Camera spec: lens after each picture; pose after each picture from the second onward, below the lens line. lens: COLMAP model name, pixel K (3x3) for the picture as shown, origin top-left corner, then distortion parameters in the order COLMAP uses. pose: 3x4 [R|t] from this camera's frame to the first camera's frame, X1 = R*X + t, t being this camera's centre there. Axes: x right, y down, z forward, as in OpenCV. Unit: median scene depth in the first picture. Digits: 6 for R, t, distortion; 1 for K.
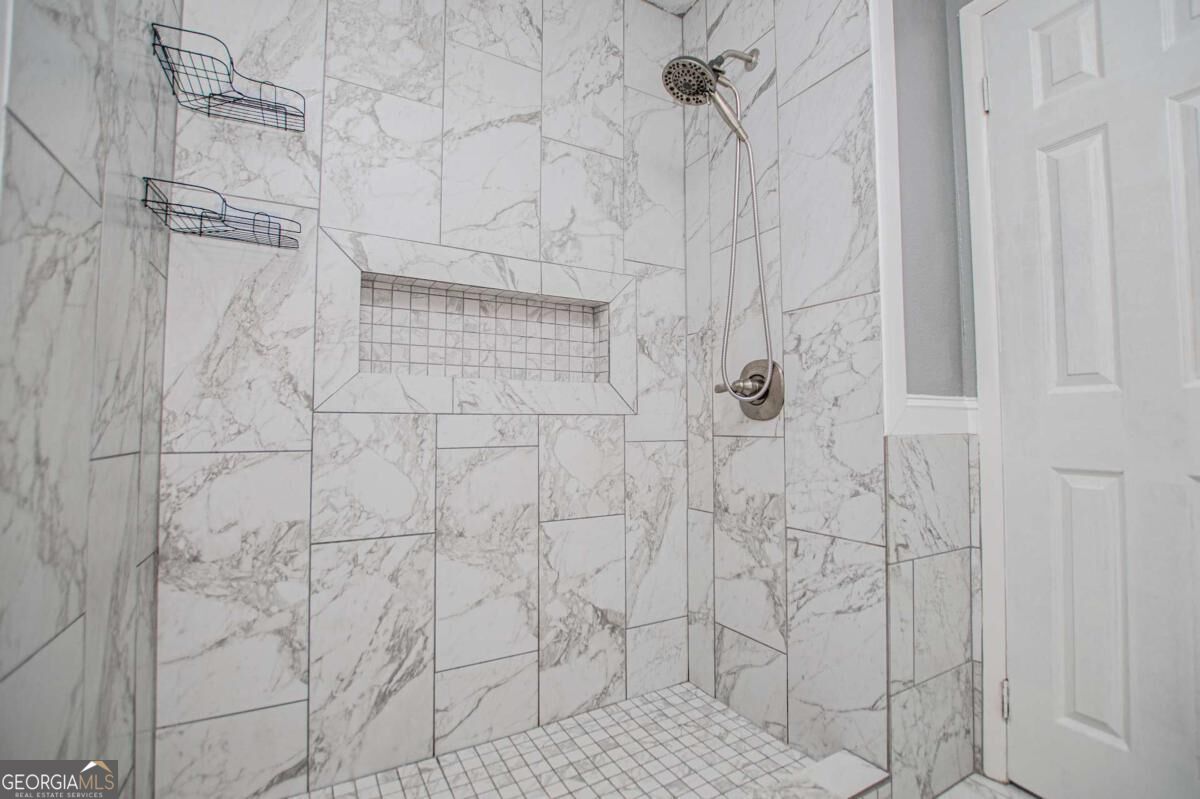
lens RADIAL K [[552.9, 0, 600.0], [0, 552.9, 399.5], [0, 0, 1]] dist [-0.029230, 0.000614]
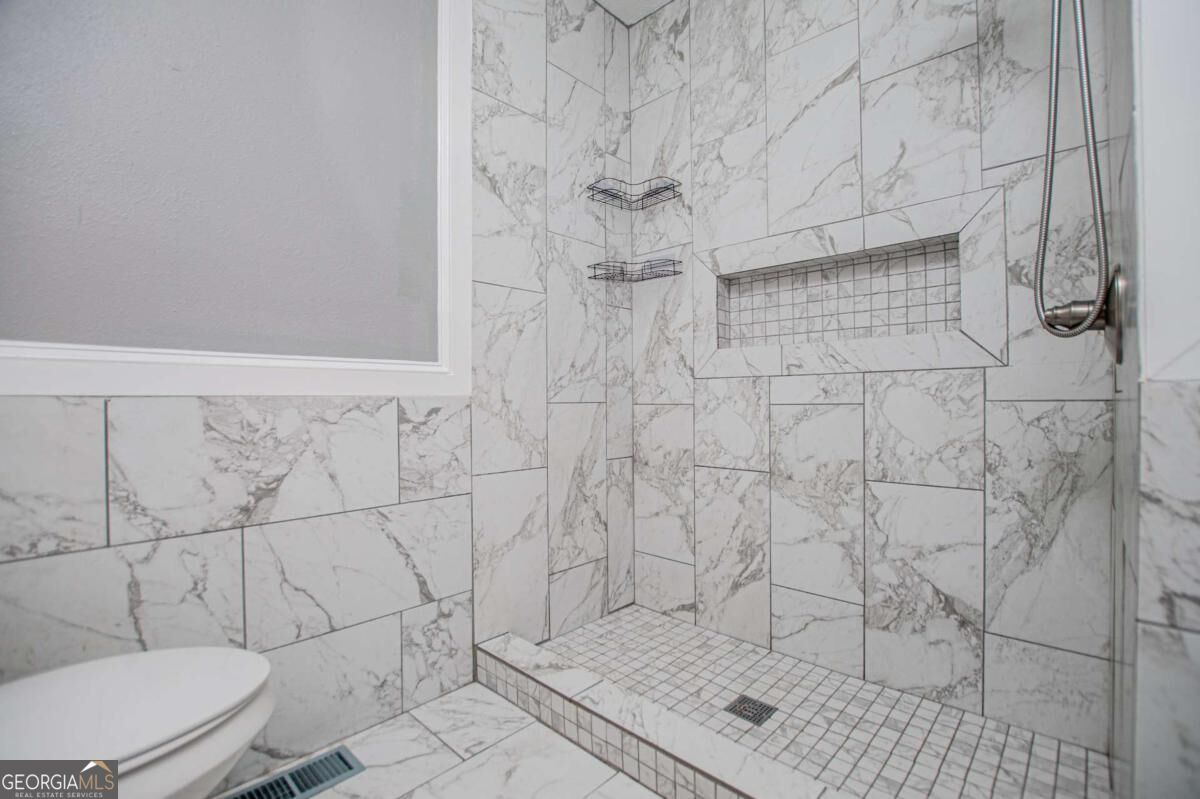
lens RADIAL K [[533.3, 0, 611.8], [0, 533.3, 400.5], [0, 0, 1]] dist [-0.026813, 0.001485]
pose [[0.296985, -0.000201, -0.954882, 0.704331], [0.051802, 0.998531, 0.015901, 0.041224], [0.953476, -0.054188, 0.296560, 0.301114]]
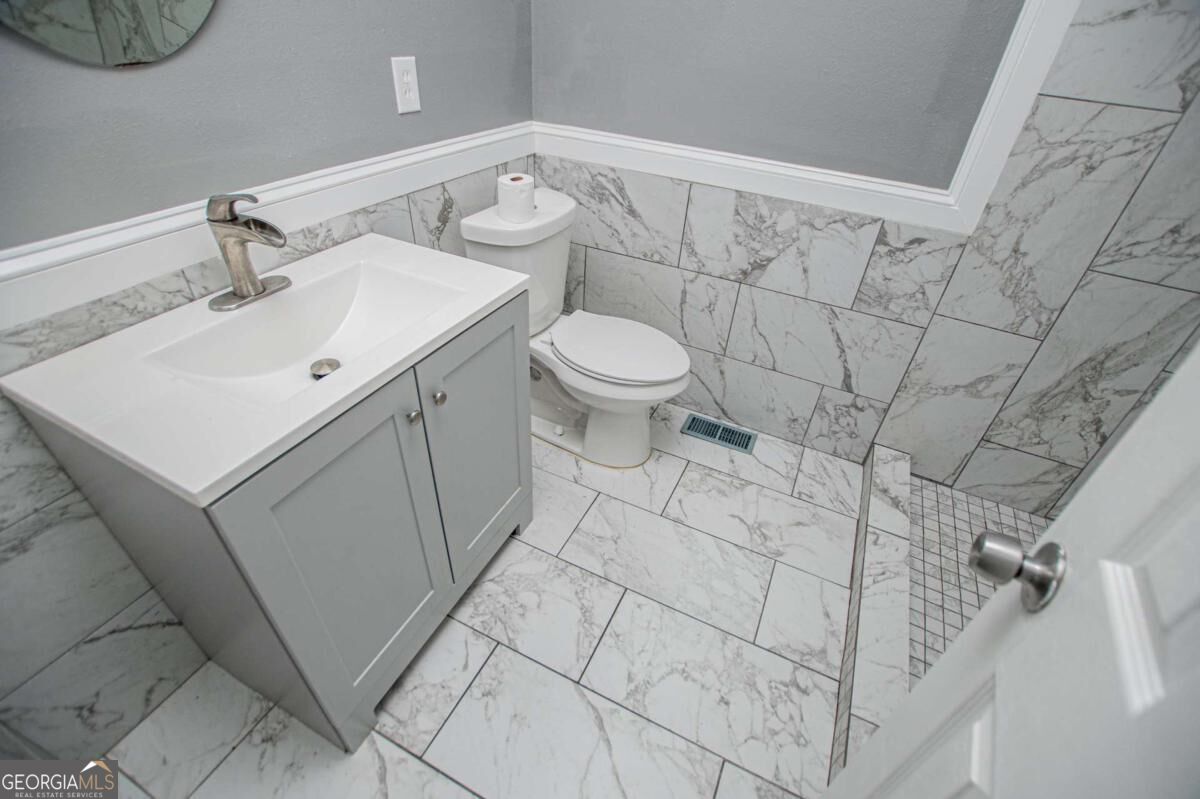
lens RADIAL K [[533.3, 0, 611.8], [0, 533.3, 400.5], [0, 0, 1]] dist [-0.026813, 0.001485]
pose [[-0.815605, 0.296079, -0.497117, 0.711312], [-0.043140, 0.825651, 0.562529, -0.231004], [0.576999, 0.480247, -0.660632, 0.753589]]
